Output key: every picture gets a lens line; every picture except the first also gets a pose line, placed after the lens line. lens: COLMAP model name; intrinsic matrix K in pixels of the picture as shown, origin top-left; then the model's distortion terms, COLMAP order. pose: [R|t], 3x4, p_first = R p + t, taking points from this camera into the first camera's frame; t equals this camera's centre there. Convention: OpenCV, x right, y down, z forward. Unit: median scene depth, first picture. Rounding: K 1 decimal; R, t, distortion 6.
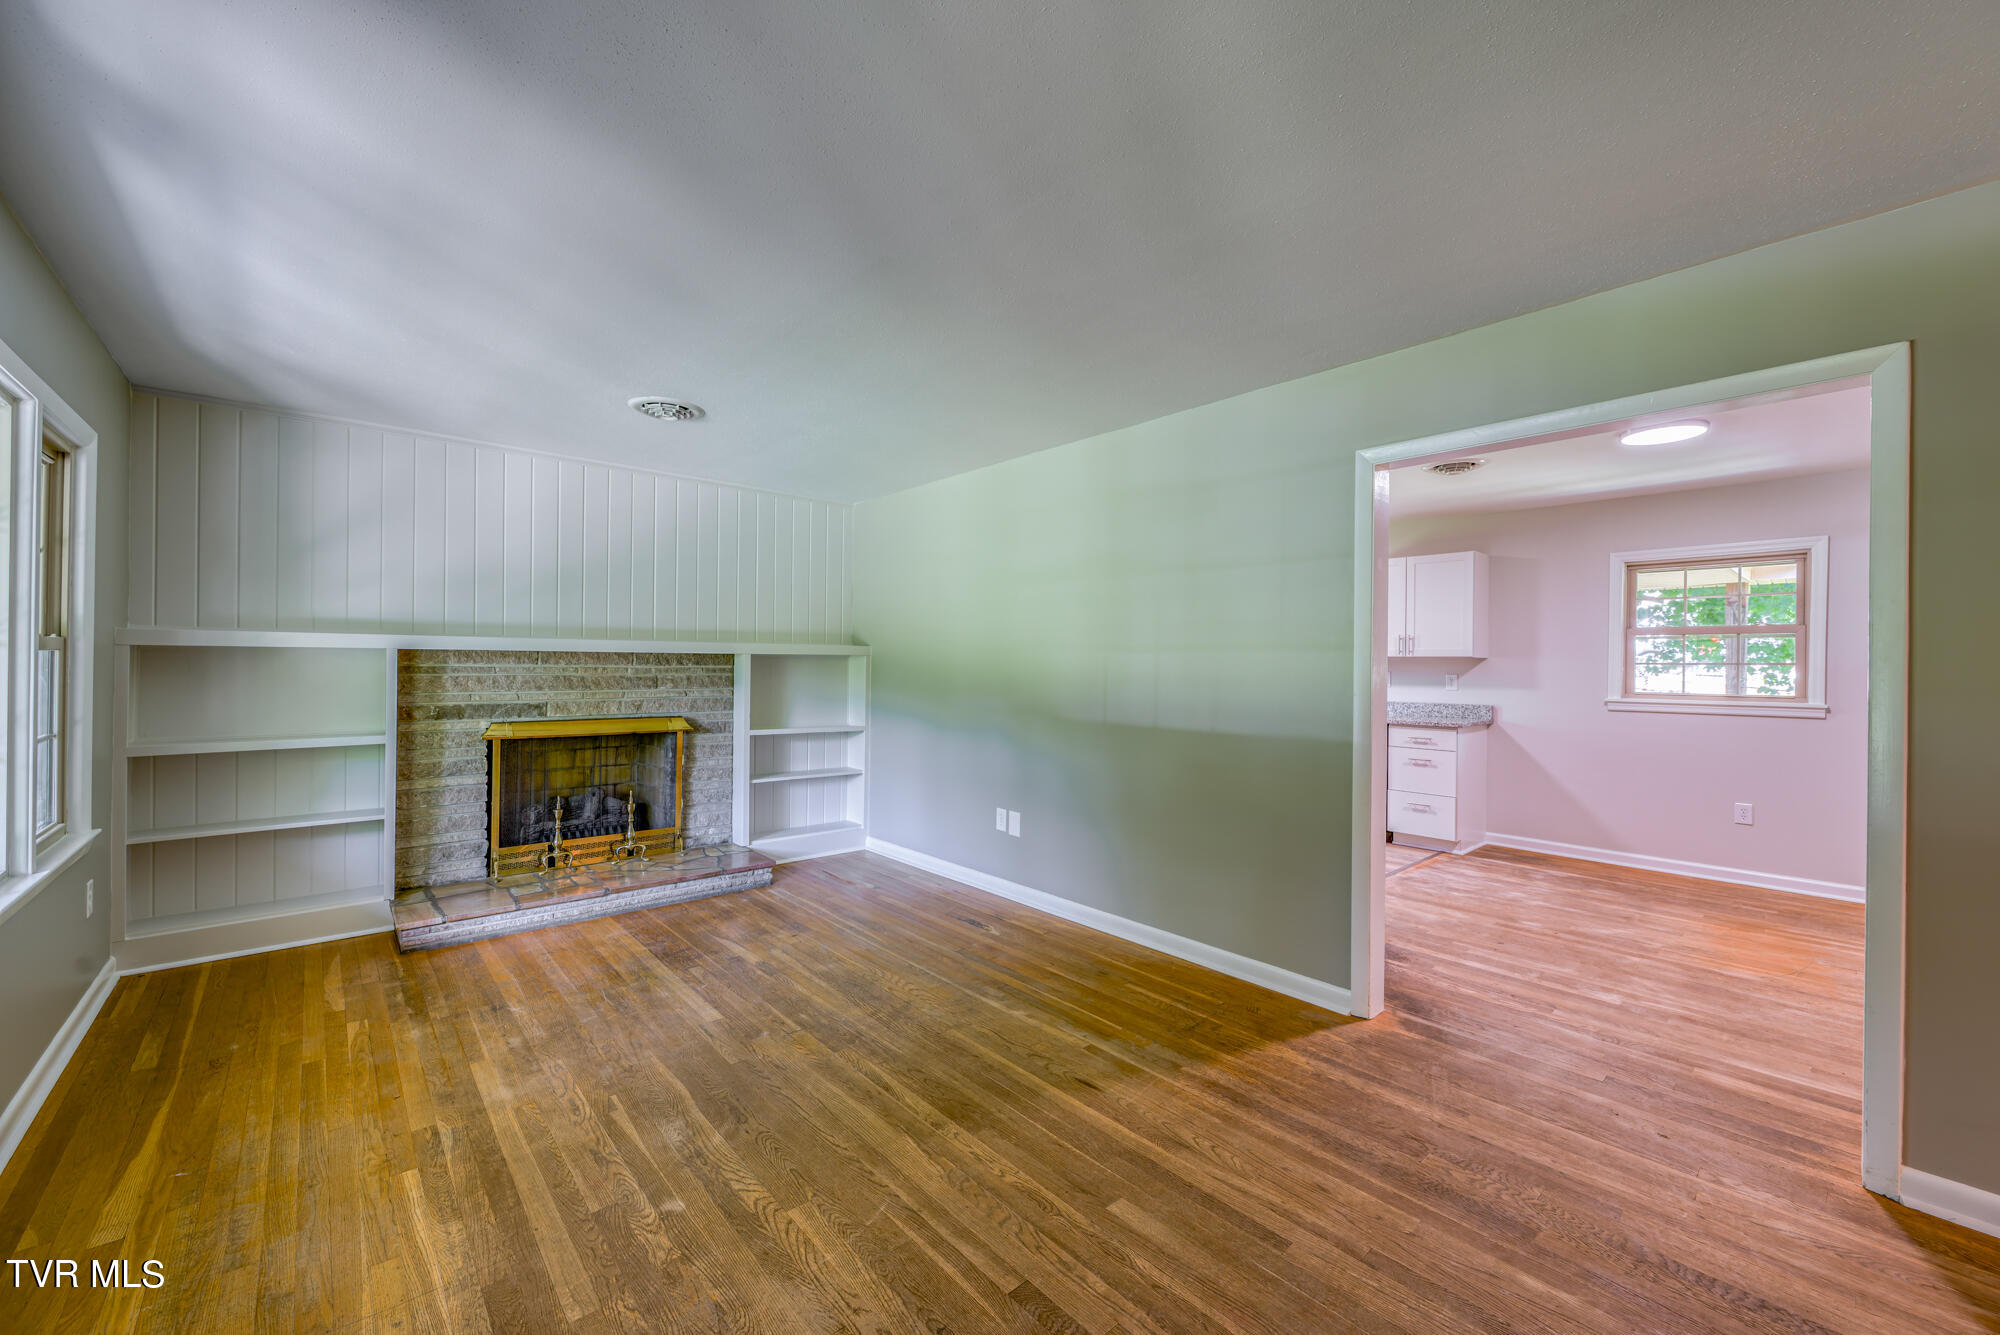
lens RADIAL K [[778.3, 0, 1000.0], [0, 778.3, 667.5], [0, 0, 1]] dist [0.000757, -0.000027]
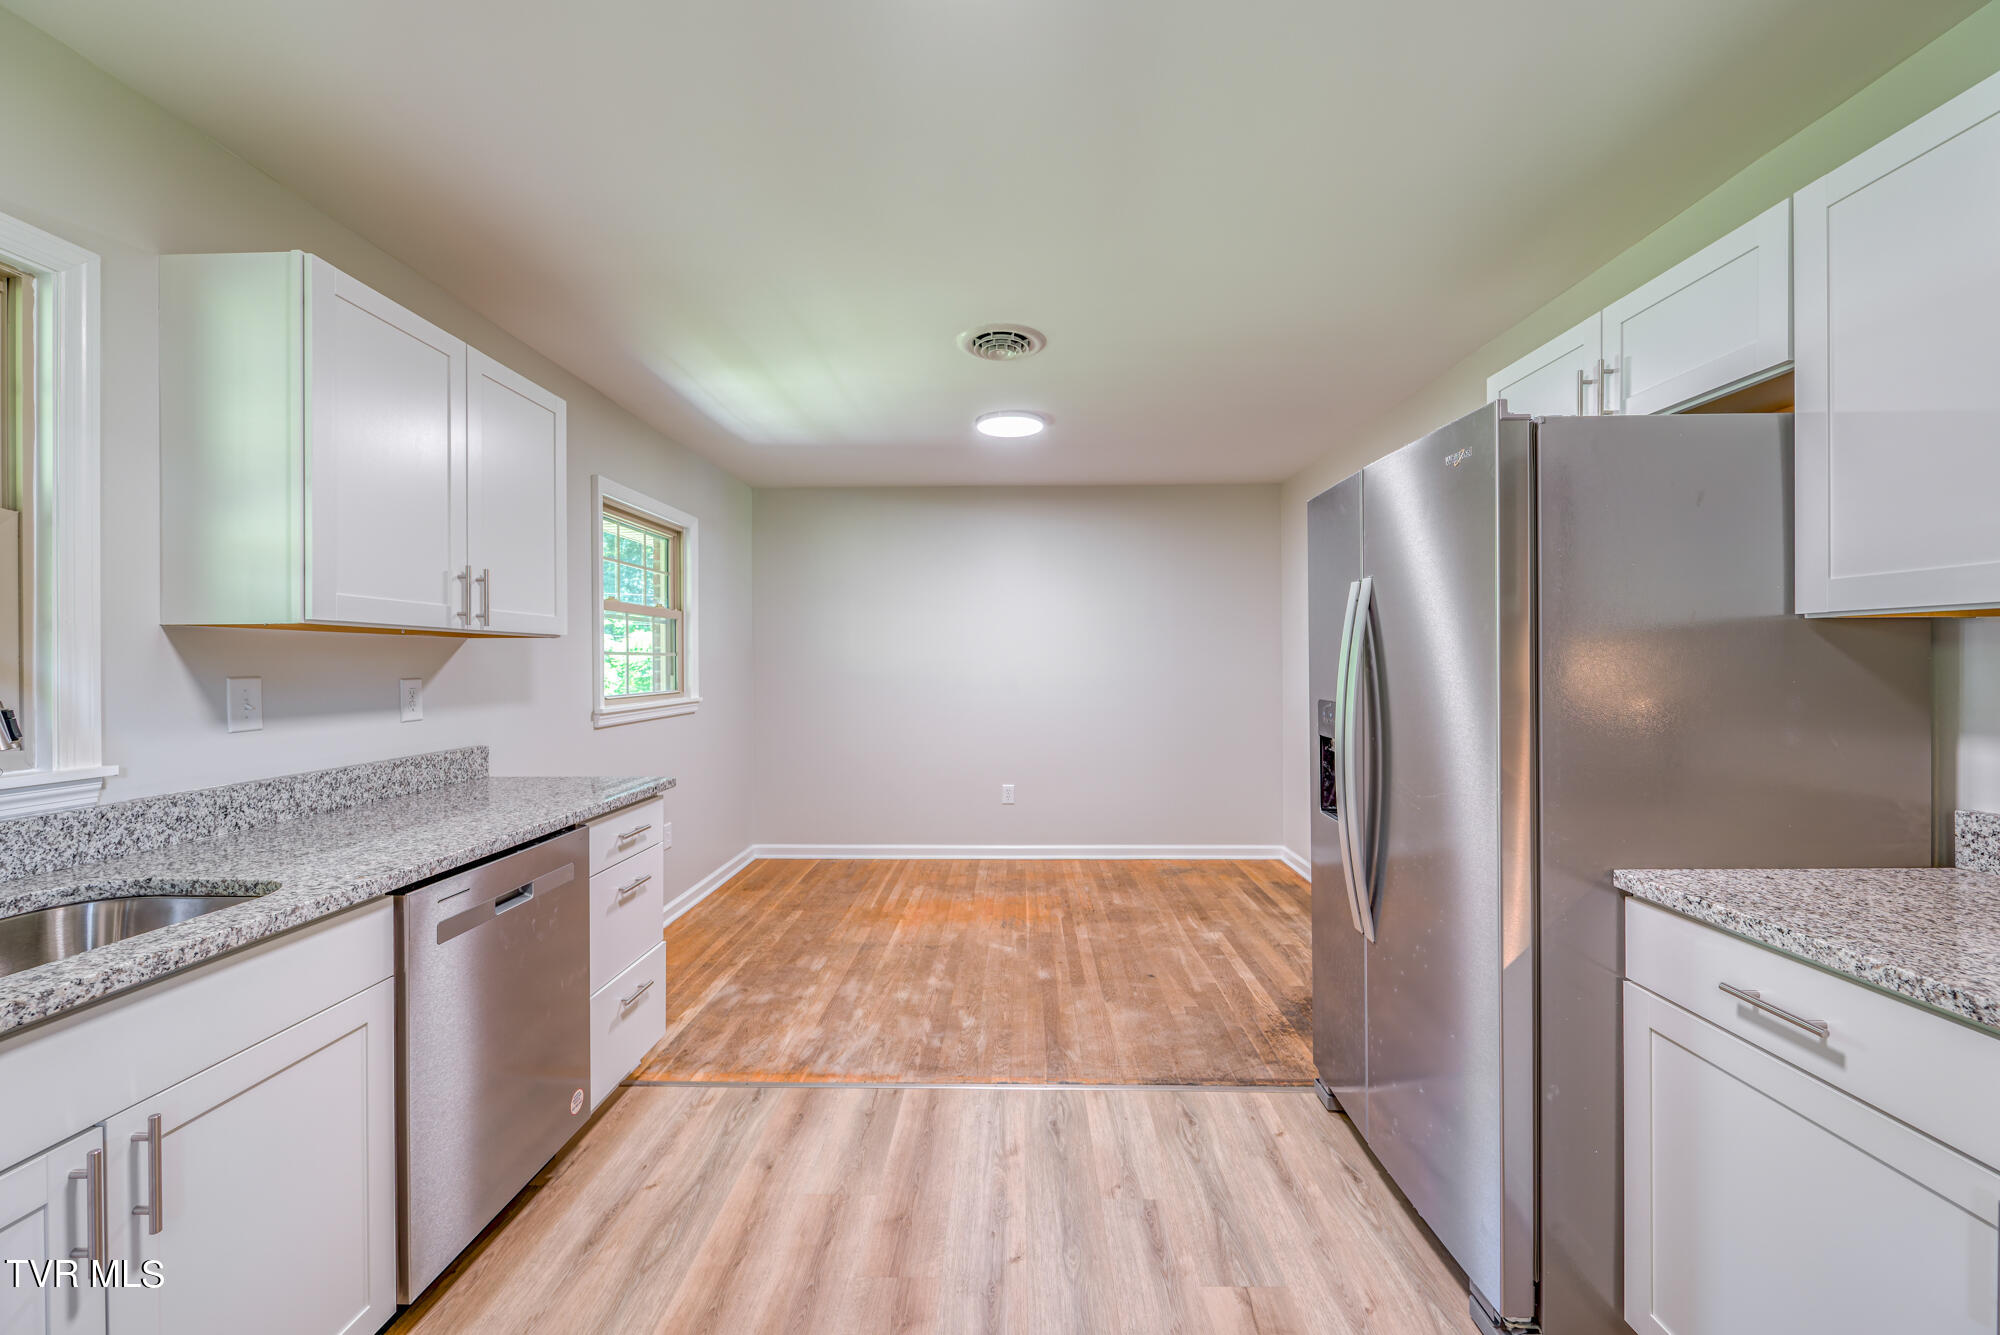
lens RADIAL K [[779.4, 0, 1002.2], [0, 779.4, 661.9], [0, 0, 1]] dist [-0.001392, -0.000870]
pose [[-0.731713, -0.007837, 0.681568, 0.021888], [0.000180, 0.999932, 0.011690, -0.000757], [-0.681613, 0.008676, -0.731662, 0.218113]]
